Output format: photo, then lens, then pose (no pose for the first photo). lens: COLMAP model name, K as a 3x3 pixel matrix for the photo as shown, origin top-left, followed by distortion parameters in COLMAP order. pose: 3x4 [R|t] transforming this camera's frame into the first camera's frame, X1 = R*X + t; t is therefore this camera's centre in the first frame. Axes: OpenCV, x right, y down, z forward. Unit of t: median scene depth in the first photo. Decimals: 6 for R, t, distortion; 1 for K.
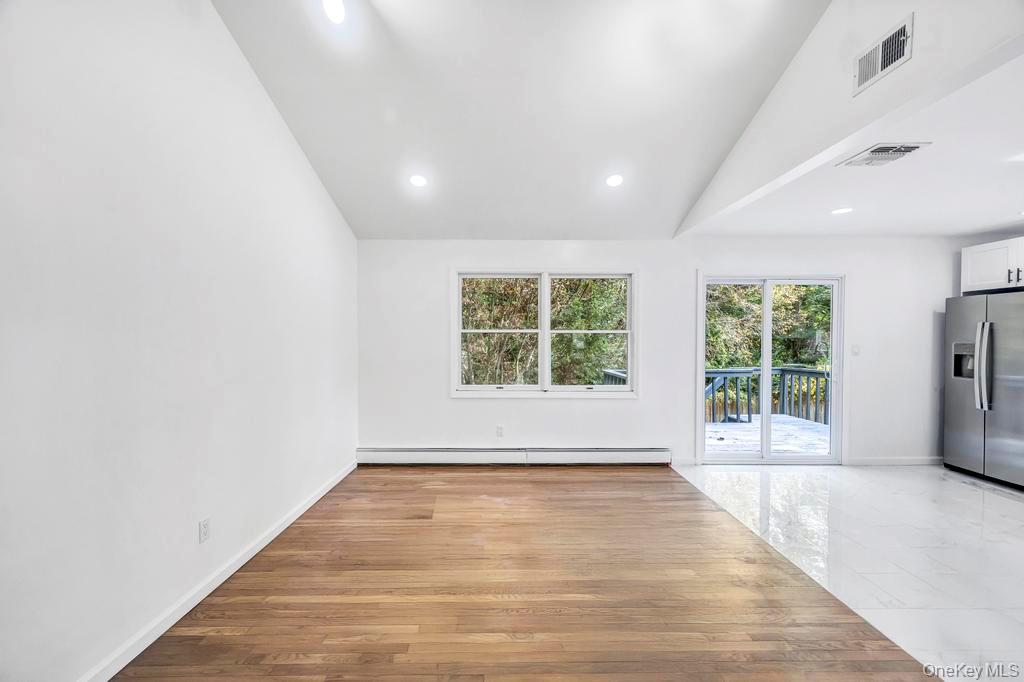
lens RADIAL K [[410.0, 0, 509.9], [0, 410.0, 343.6], [0, 0, 1]] dist [0.001482, -0.000416]
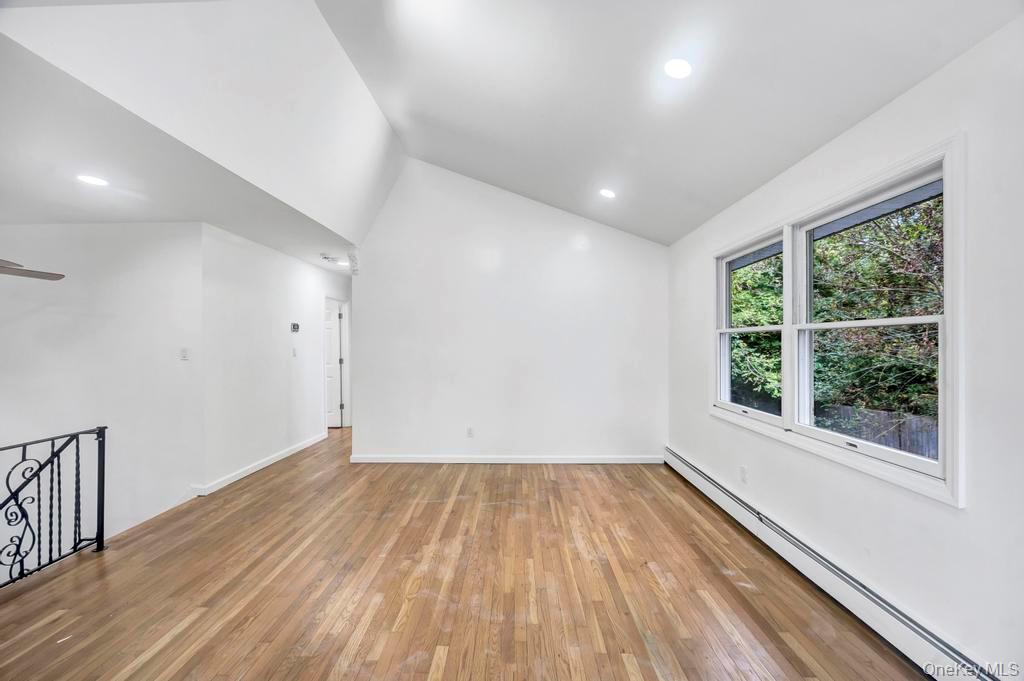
lens RADIAL K [[410.0, 0, 509.9], [0, 410.0, 343.1], [0, 0, 1]] dist [0.001482, -0.000416]
pose [[-0.043095, -0.004644, -0.999060, 0.741616], [-0.003887, 0.999982, -0.004480, -0.002965], [0.999063, 0.003691, -0.043112, 0.688618]]
